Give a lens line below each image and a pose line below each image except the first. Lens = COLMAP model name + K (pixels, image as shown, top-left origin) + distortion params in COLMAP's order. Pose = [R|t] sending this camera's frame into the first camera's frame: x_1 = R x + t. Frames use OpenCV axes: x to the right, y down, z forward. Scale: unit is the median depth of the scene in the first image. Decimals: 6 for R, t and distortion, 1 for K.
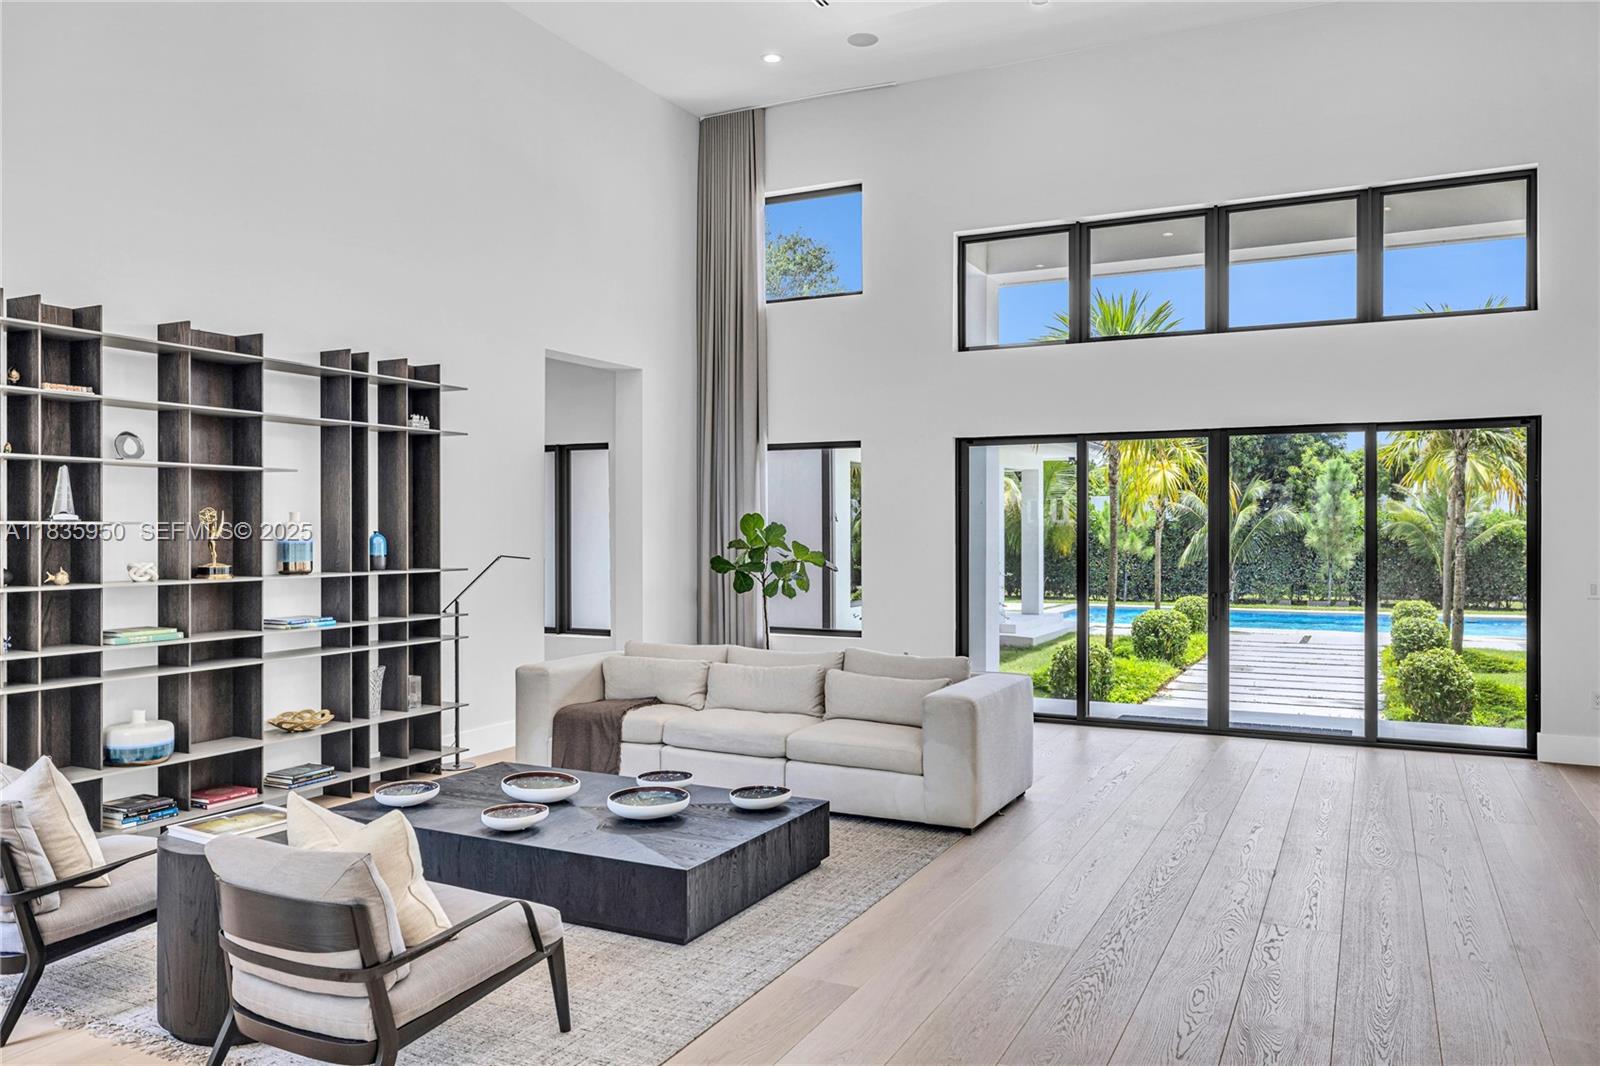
lens RADIAL K [[1156.3, 0, 793.7], [0, 1156.3, 519.5], [0, 0, 1]] dist [-0.001783, 0.004140]
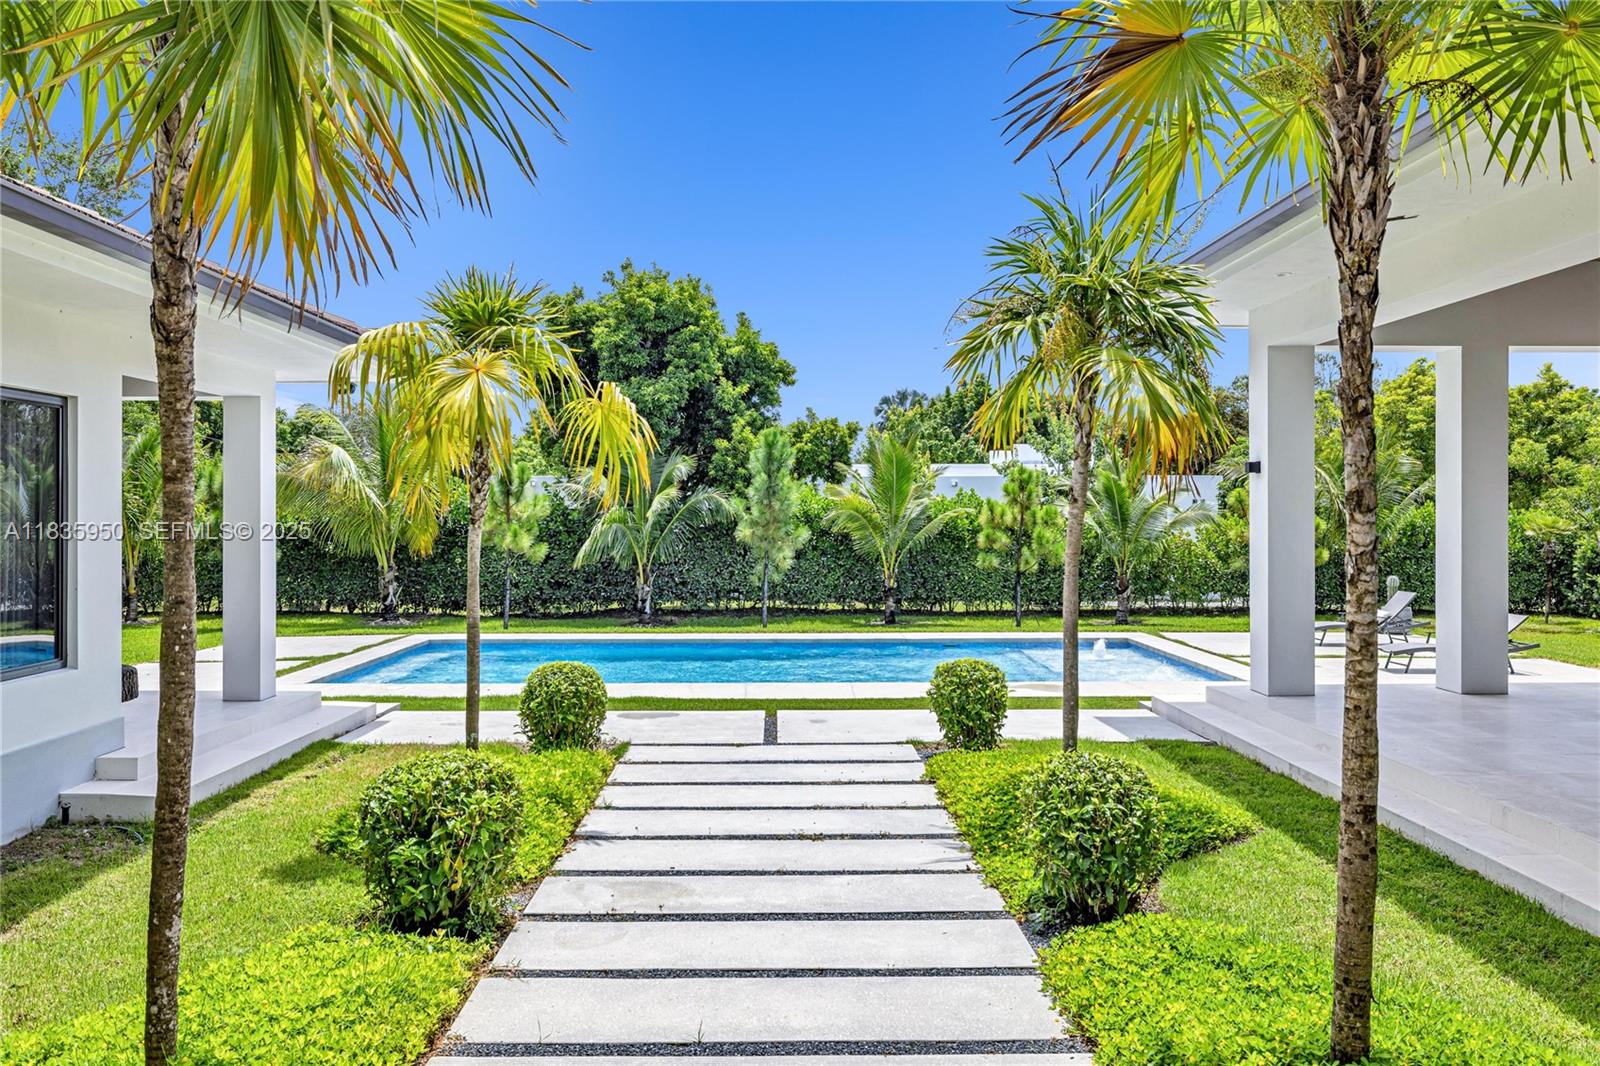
lens RADIAL K [[1156.3, 0, 793.7], [0, 1156.3, 519.5], [0, 0, 1]] dist [-0.001783, 0.004140]
pose [[0.883874, -0.001080, 0.467724, 0.111757], [-0.003830, 0.999947, 0.009546, 0.000981], [-0.467710, -0.010229, 0.883823, 0.291421]]
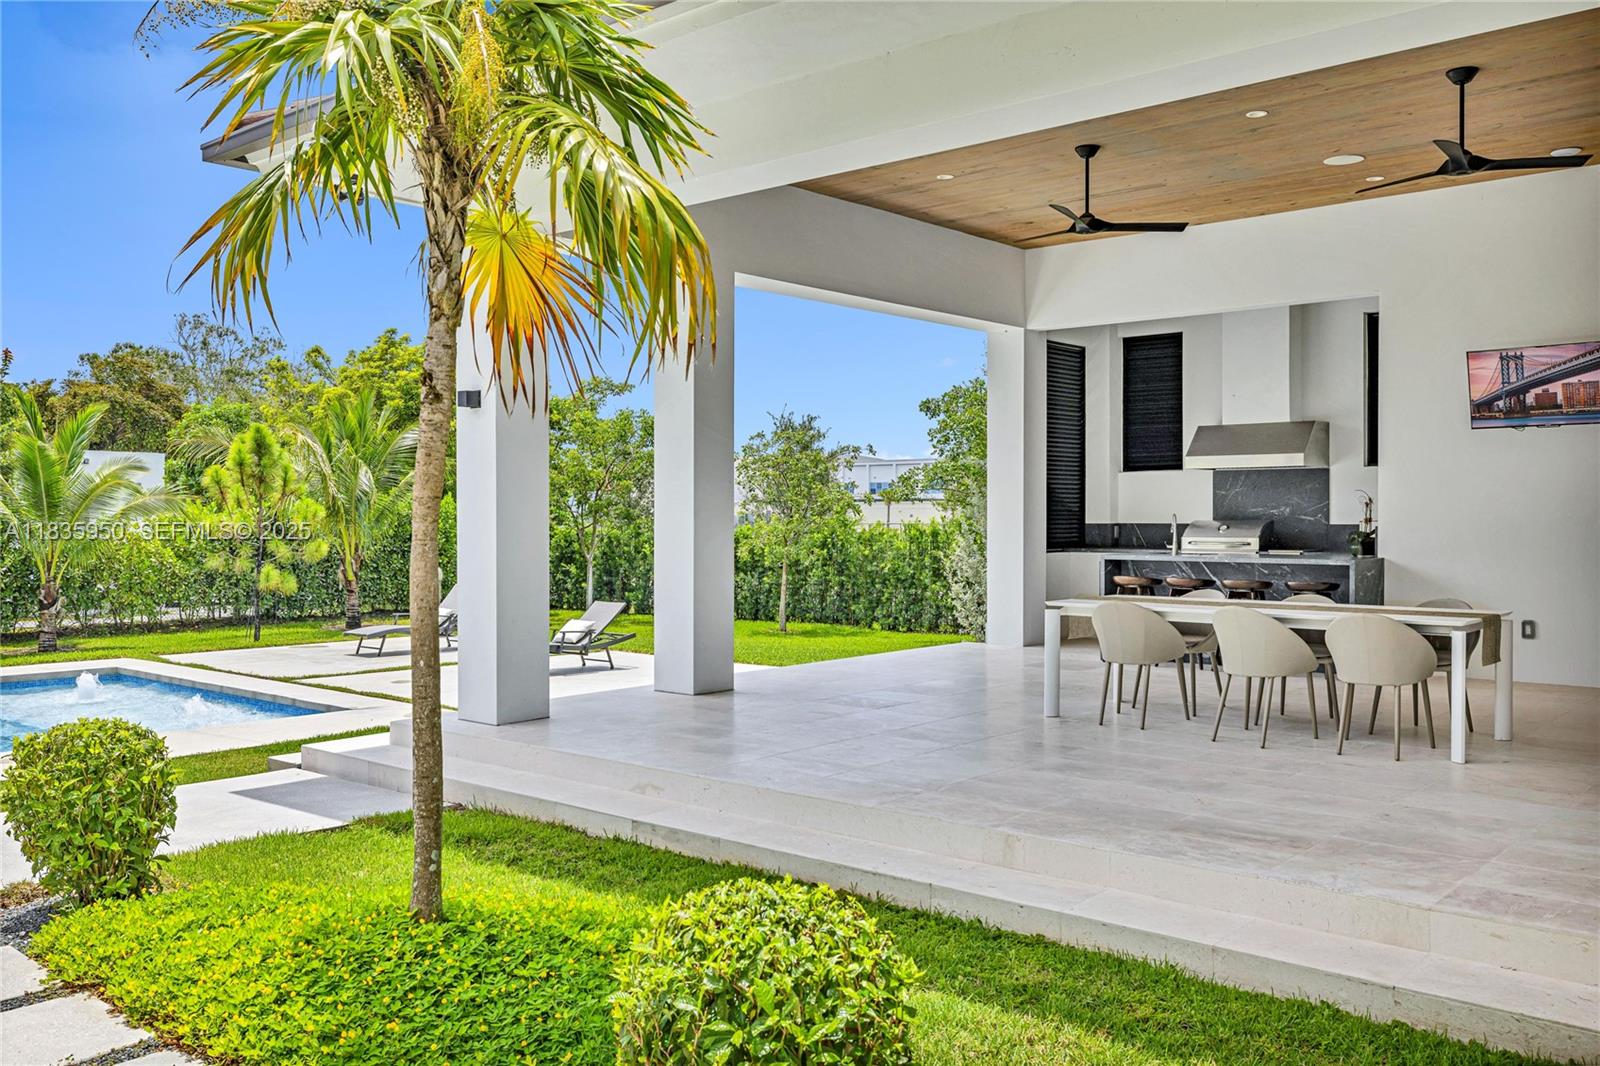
lens RADIAL K [[1344.3, 0, 800.0], [0, 1344.3, 533.0], [0, 0, 1]] dist [0.001328, -0.000331]
pose [[0.248175, -0.013249, 0.968625, 0.145826], [-0.008056, 0.999844, 0.015740, 0.012422], [-0.968682, -0.011709, 0.248029, 0.410966]]
